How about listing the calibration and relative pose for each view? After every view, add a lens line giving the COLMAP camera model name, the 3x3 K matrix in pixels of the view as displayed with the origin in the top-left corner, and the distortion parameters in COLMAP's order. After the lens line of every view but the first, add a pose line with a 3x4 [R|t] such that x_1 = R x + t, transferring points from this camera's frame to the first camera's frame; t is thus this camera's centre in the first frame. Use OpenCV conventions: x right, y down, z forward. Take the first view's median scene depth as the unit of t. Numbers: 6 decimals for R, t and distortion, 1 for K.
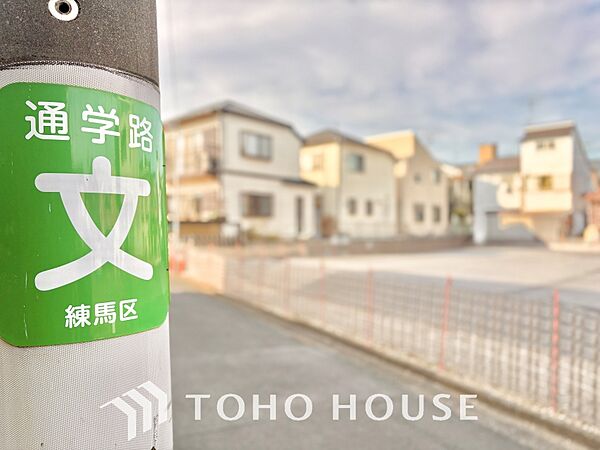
lens RADIAL K [[472.1, 0, 300.0], [0, 472.1, 225.0], [0, 0, 1]] dist [0.019457, 0.000225]
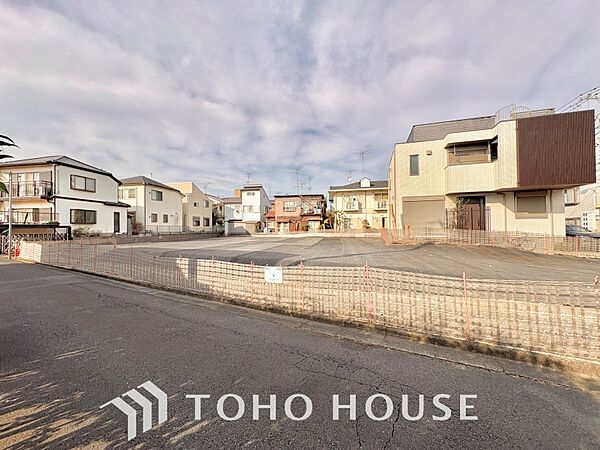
lens RADIAL K [[237.9, 0, 300.0], [0, 237.9, 225.0], [0, 0, 1]] dist [0.000484, -0.000219]
pose [[0.844510, -0.001090, 0.535539, 0.092825], [0.005314, 0.999966, -0.006345, 0.000246], [-0.535514, 0.008204, 0.844486, -0.162246]]
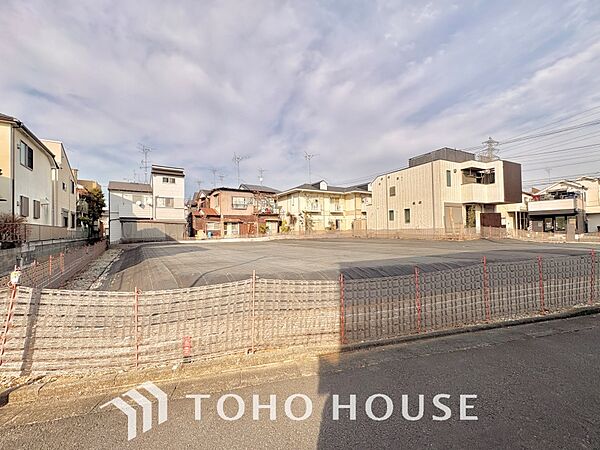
lens RADIAL K [[237.9, 0, 300.0], [0, 237.9, 225.0], [0, 0, 1]] dist [0.000484, -0.000219]
pose [[0.243743, 0.013879, 0.969741, -0.182117], [0.010680, 0.999799, -0.016993, 0.005697], [-0.969781, 0.014499, 0.243545, 0.416836]]
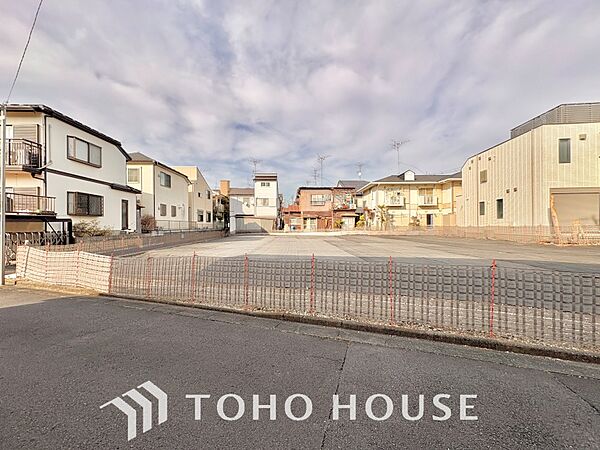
lens RADIAL K [[237.9, 0, 300.0], [0, 237.9, 225.0], [0, 0, 1]] dist [0.000484, -0.000219]
pose [[0.727747, -0.002326, 0.685842, -0.085964], [-0.001130, 0.999989, 0.004591, 0.003487], [-0.685845, -0.004116, 0.727736, 0.174669]]
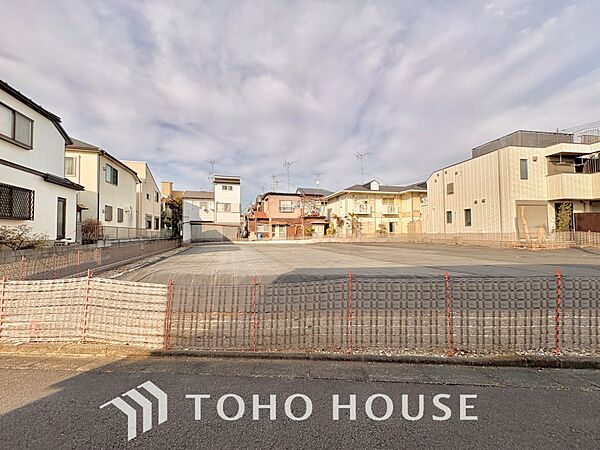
lens RADIAL K [[237.9, 0, 300.0], [0, 237.9, 225.0], [0, 0, 1]] dist [0.000484, -0.000219]
pose [[0.528371, 0.024291, 0.848666, -0.130043], [0.000262, 0.999586, -0.028774, 0.005124], [-0.849014, 0.015426, 0.528146, 0.310074]]
